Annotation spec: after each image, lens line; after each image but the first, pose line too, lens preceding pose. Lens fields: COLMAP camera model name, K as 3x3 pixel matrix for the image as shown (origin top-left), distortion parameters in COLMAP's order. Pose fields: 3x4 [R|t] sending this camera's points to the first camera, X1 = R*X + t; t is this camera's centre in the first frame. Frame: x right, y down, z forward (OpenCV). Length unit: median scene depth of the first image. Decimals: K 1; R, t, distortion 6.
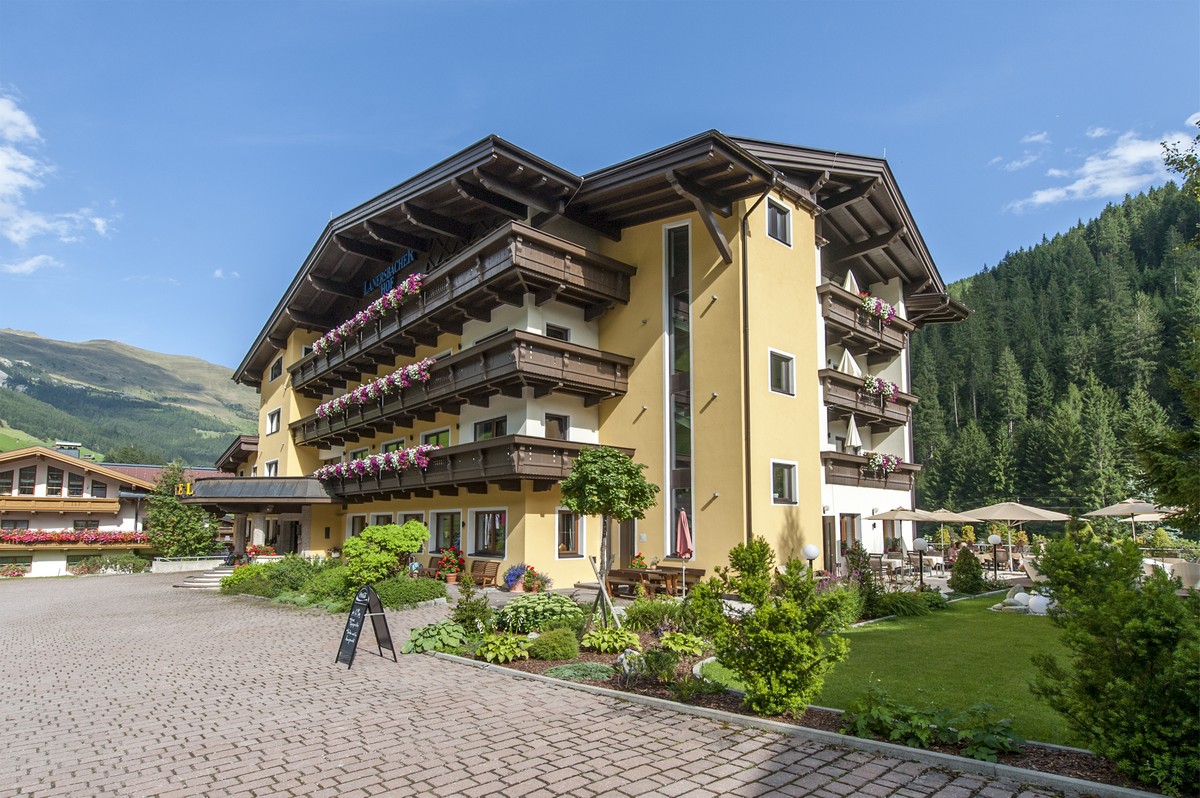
lens RADIAL K [[610.6, 0, 600.0], [0, 610.6, 399.0], [0, 0, 1]] dist [0.003877, 0.000675]
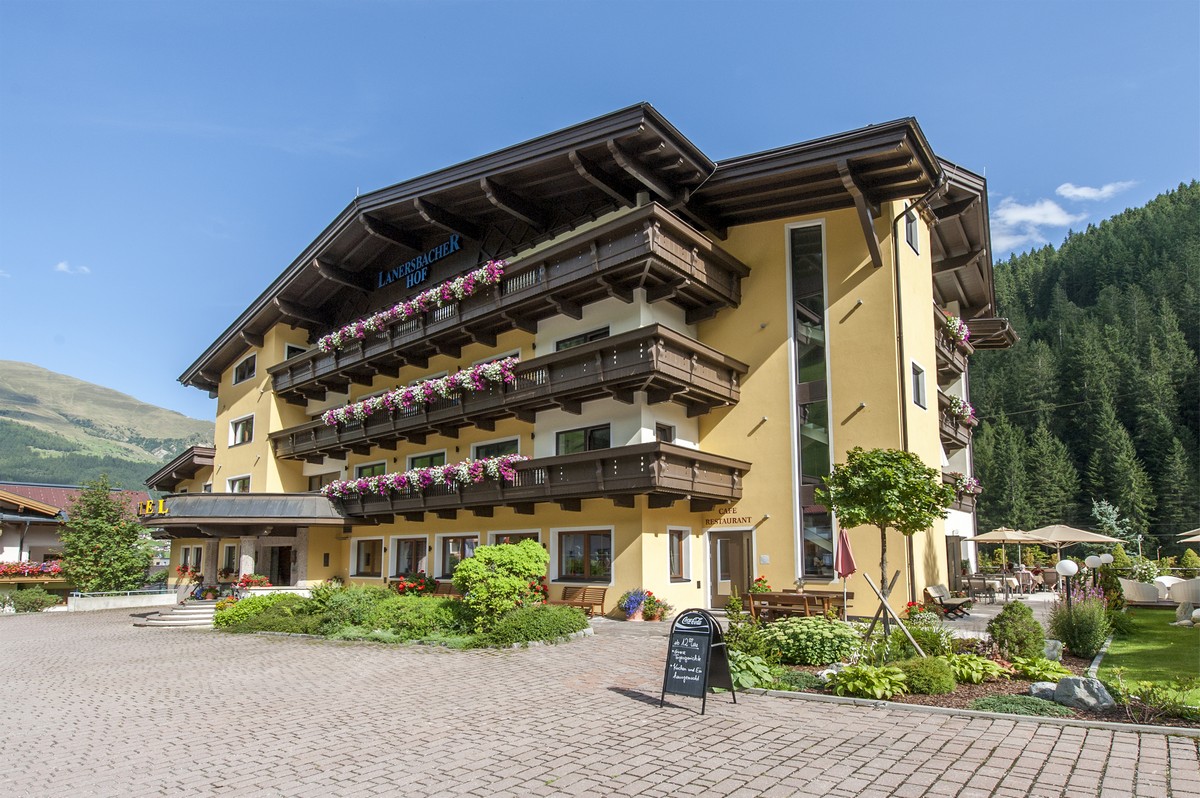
lens RADIAL K [[621.2, 0, 603.9], [0, 621.2, 422.2], [0, 0, 1]] dist [0.005048, -0.000141]
pose [[0.986513, 0.030133, 0.160885, -0.250492], [-0.028660, 0.999523, -0.011470, 0.029177], [-0.161154, 0.006705, 0.986907, 0.085433]]
